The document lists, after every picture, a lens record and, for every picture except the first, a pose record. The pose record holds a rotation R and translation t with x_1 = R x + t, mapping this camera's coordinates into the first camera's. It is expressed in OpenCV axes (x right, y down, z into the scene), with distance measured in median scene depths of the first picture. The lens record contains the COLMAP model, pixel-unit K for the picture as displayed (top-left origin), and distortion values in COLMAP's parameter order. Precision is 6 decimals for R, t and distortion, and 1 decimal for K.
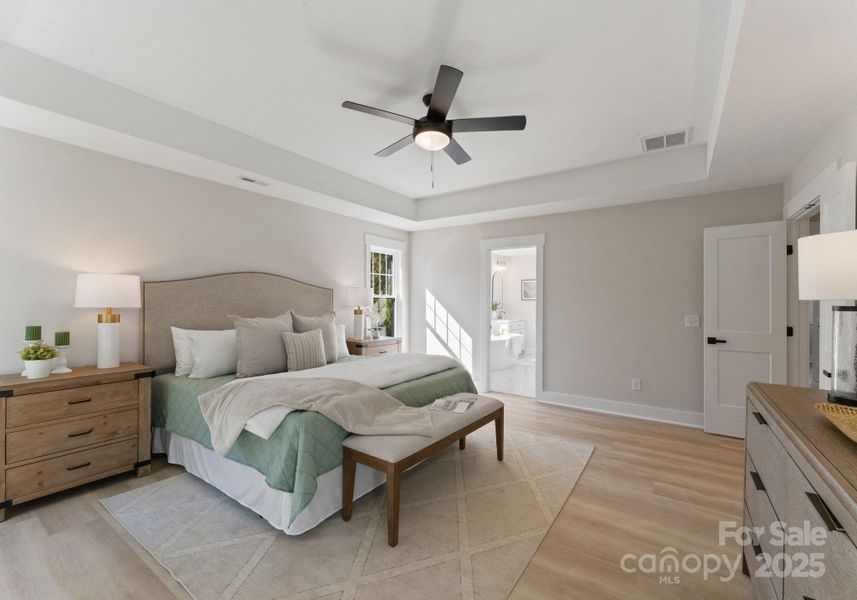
lens RADIAL K [[363.8, 0, 421.9], [0, 363.8, 301.1], [0, 0, 1]] dist [-0.000401, 0.000179]
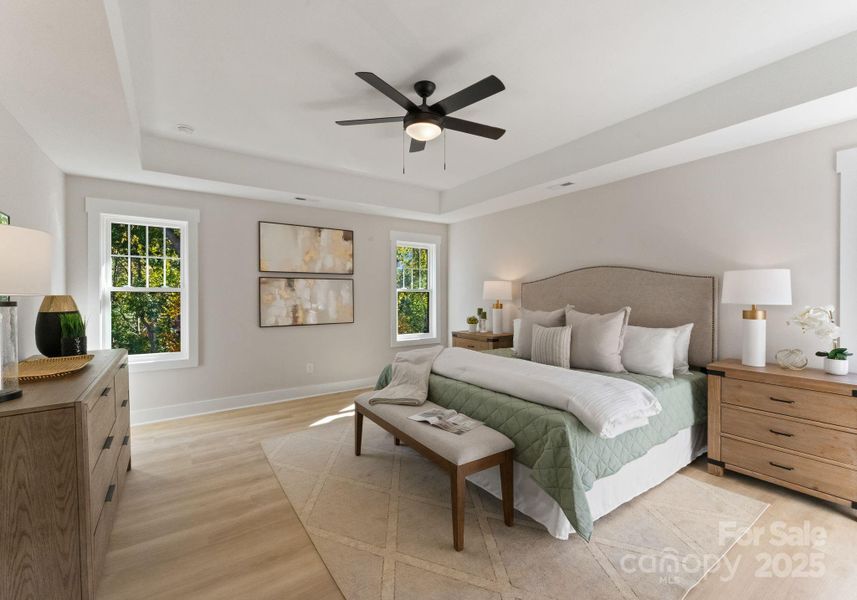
lens RADIAL K [[363.8, 0, 421.8], [0, 363.8, 299.6], [0, 0, 1]] dist [-0.000401, 0.000179]
pose [[-0.349332, 0.004247, -0.936989, 0.905343], [-0.001451, 0.999986, 0.005073, 0.007533], [0.936998, 0.003131, -0.349321, 1.285535]]
